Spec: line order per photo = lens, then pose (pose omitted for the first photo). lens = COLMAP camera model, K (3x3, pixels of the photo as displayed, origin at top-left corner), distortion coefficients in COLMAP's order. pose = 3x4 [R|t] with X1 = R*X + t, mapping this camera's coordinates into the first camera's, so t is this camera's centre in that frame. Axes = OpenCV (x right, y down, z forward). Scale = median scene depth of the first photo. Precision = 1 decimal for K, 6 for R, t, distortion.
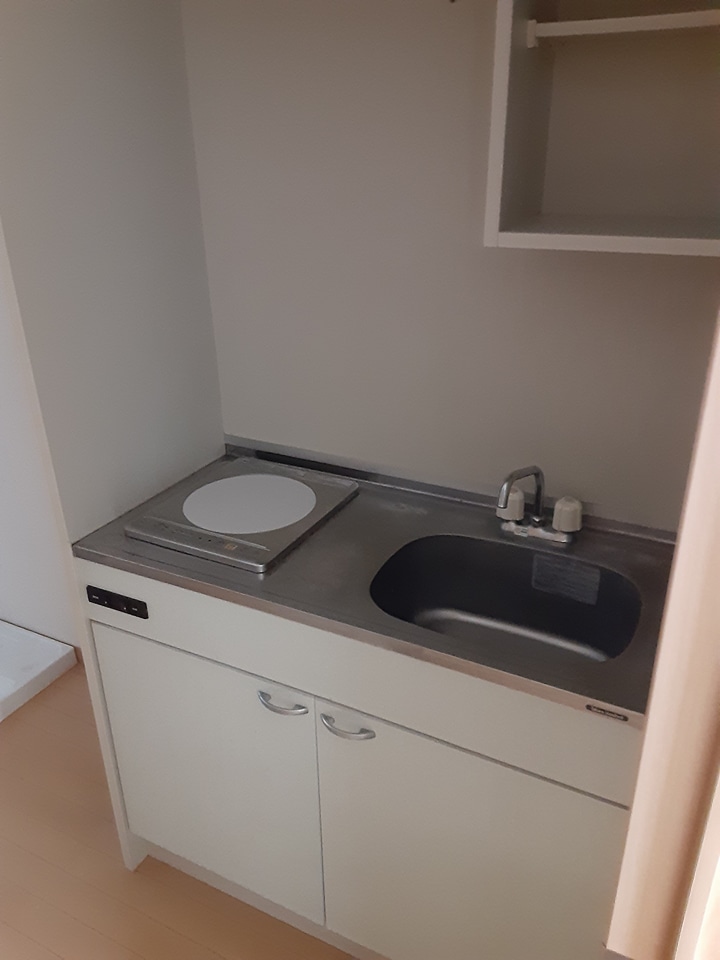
lens RADIAL K [[772.8, 0, 360.8], [0, 772.8, 481.4], [0, 0, 1]] dist [0.128995, -0.233046]
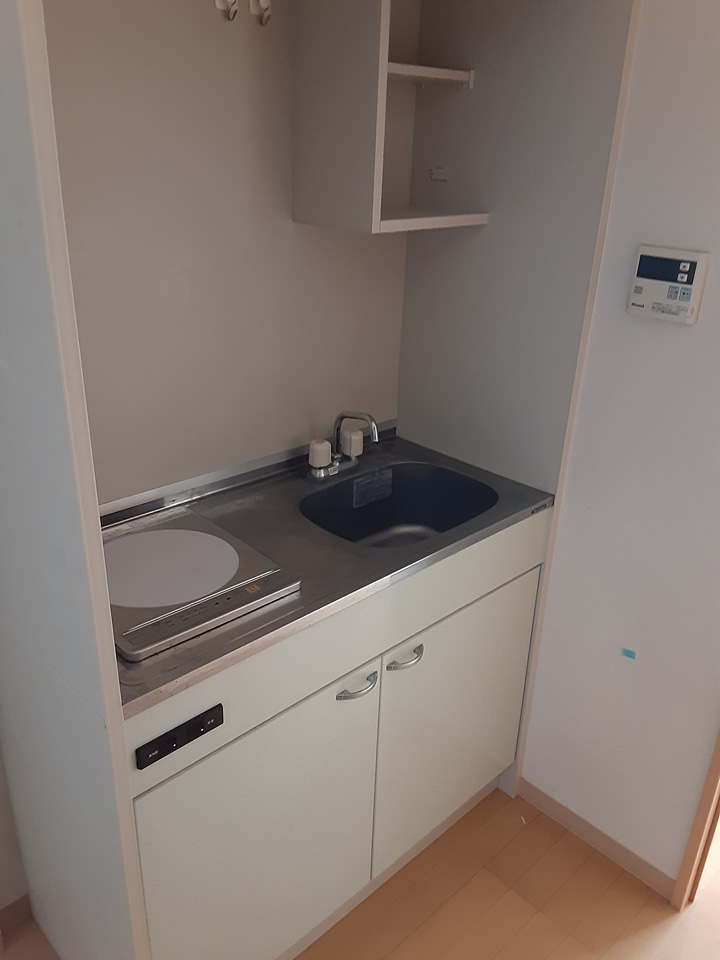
lens RADIAL K [[772.8, 0, 360.8], [0, 772.8, 481.4], [0, 0, 1]] dist [0.128995, -0.233046]
pose [[0.321247, -0.360016, 0.875893, -0.871037], [0.368590, 0.899518, 0.234540, -0.194945], [-0.872320, 0.247500, 0.421666, 0.469945]]
